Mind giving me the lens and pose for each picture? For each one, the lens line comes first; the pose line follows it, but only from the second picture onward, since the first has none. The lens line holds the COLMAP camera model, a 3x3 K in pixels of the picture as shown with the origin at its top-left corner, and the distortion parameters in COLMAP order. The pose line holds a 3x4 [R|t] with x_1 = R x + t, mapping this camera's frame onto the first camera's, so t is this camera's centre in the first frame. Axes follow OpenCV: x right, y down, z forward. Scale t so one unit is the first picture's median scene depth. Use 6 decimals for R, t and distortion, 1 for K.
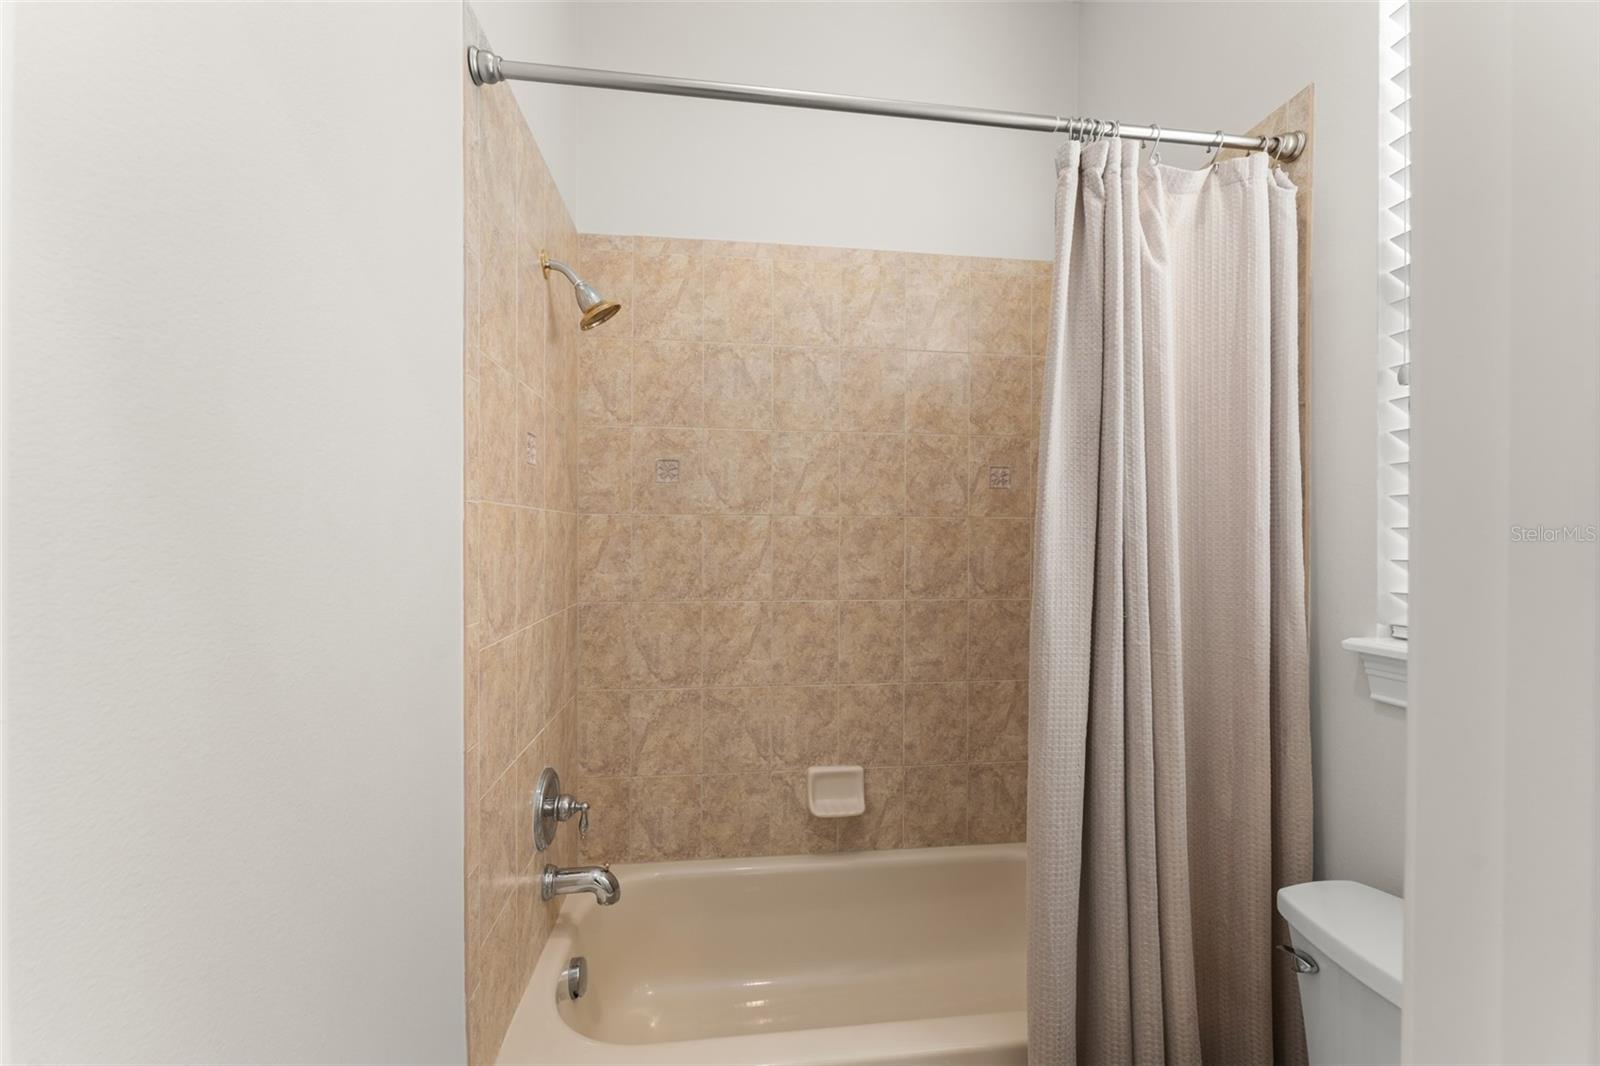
lens RADIAL K [[644.4, 0, 801.0], [0, 644.4, 537.8], [0, 0, 1]] dist [0.001768, -0.000704]
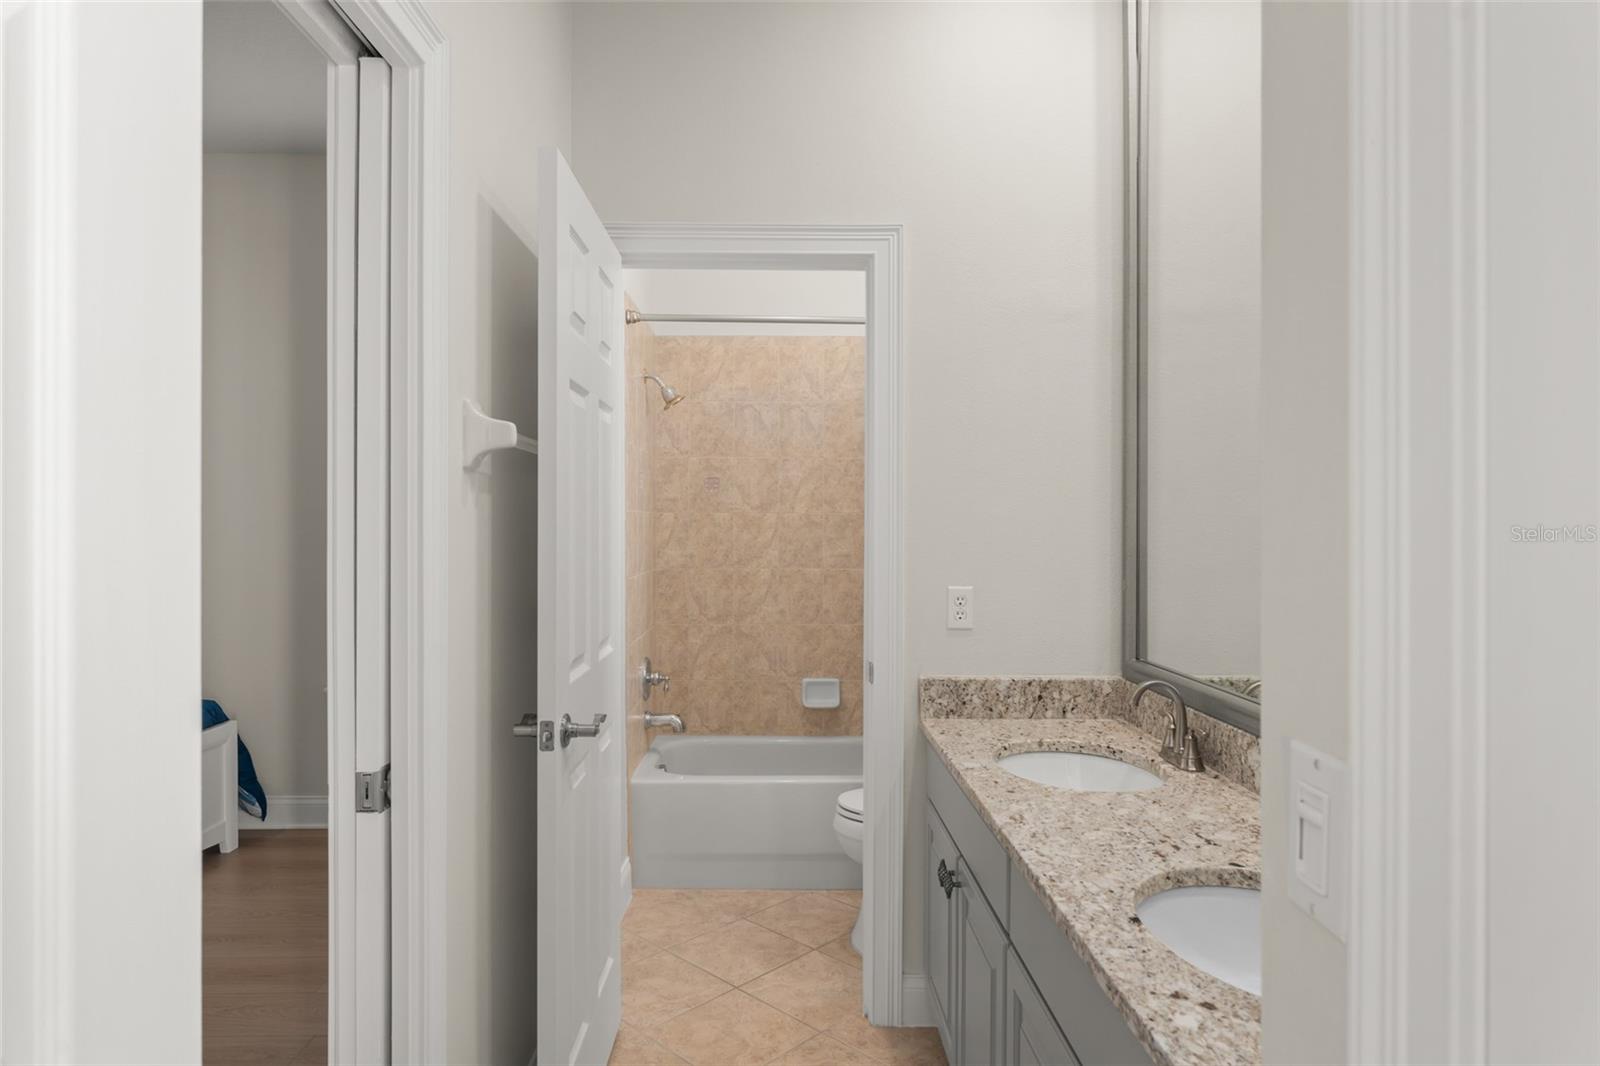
lens RADIAL K [[936.6, 0, 793.7], [0, 936.6, 526.3], [0, 0, 1]] dist [0.005922, 0.000775]
pose [[0.993950, -0.002439, -0.109803, 0.238529], [0.002158, 0.999994, -0.002680, 0.002714], [0.109809, 0.002426, 0.993950, -1.228145]]
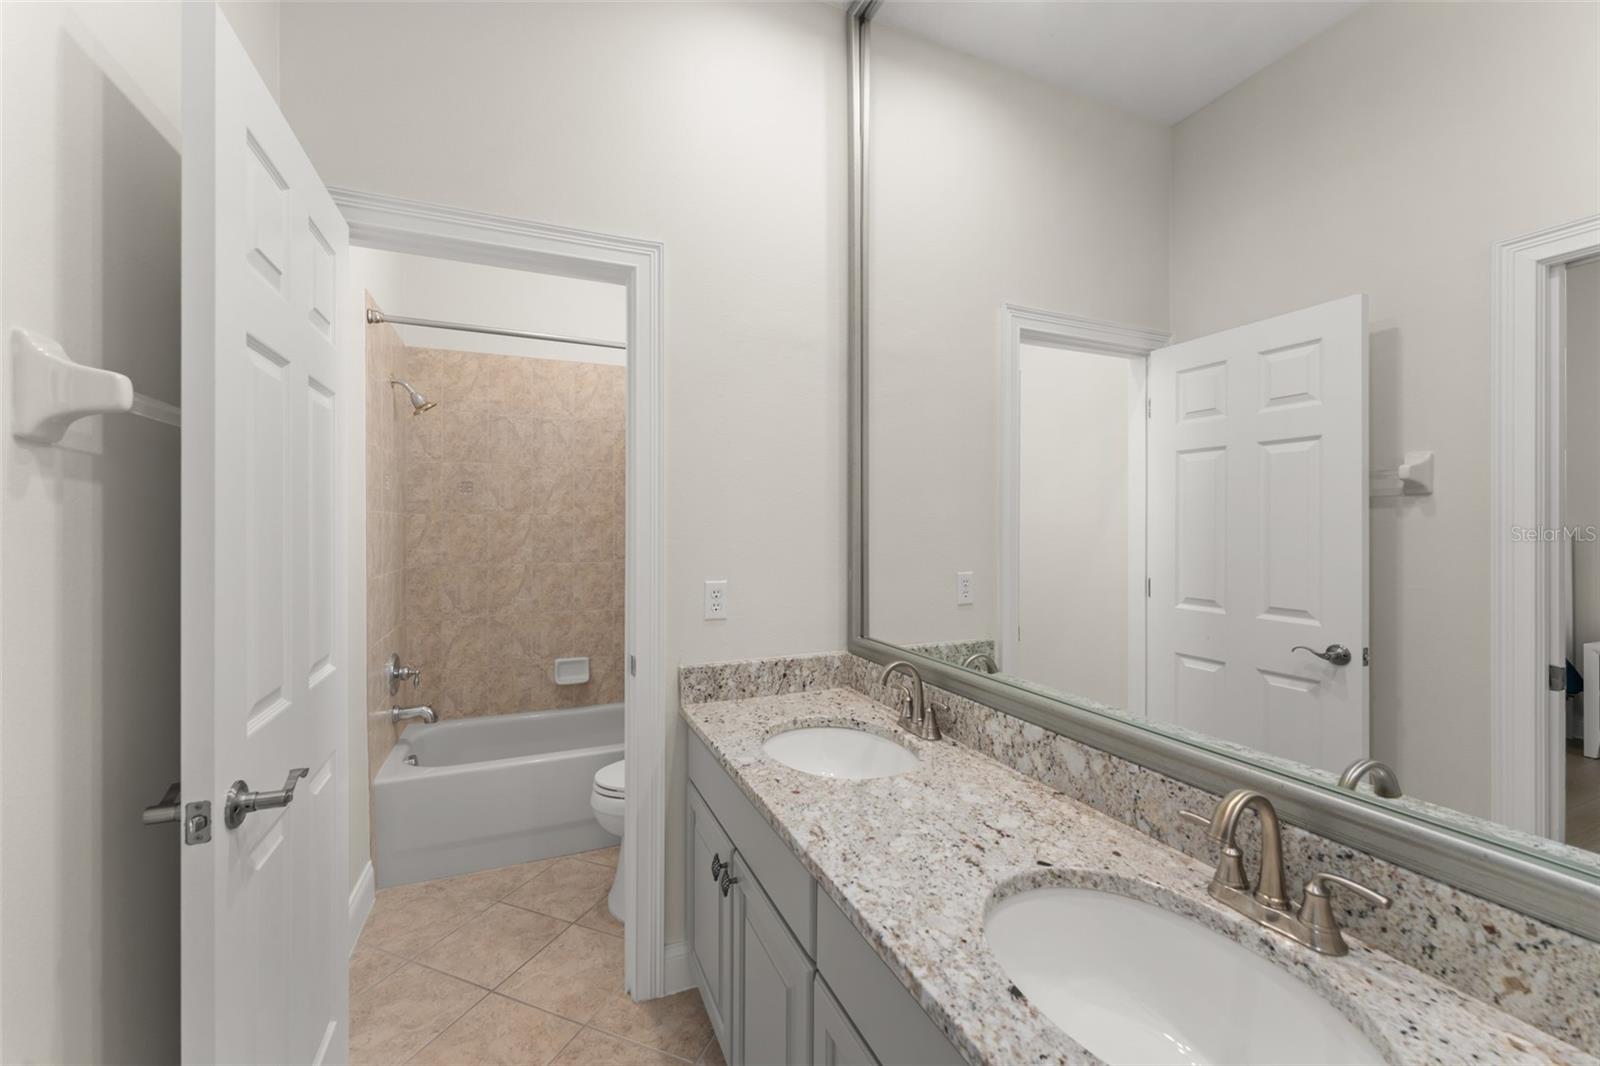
lens RADIAL K [[644.4, 0, 800.5], [0, 644.4, 524.8], [0, 0, 1]] dist [0.001768, -0.000704]
pose [[0.961688, -0.004470, 0.274109, 0.176157], [0.005214, 0.999984, -0.001986, 0.000108], [-0.274096, 0.003339, 0.961696, -0.874948]]
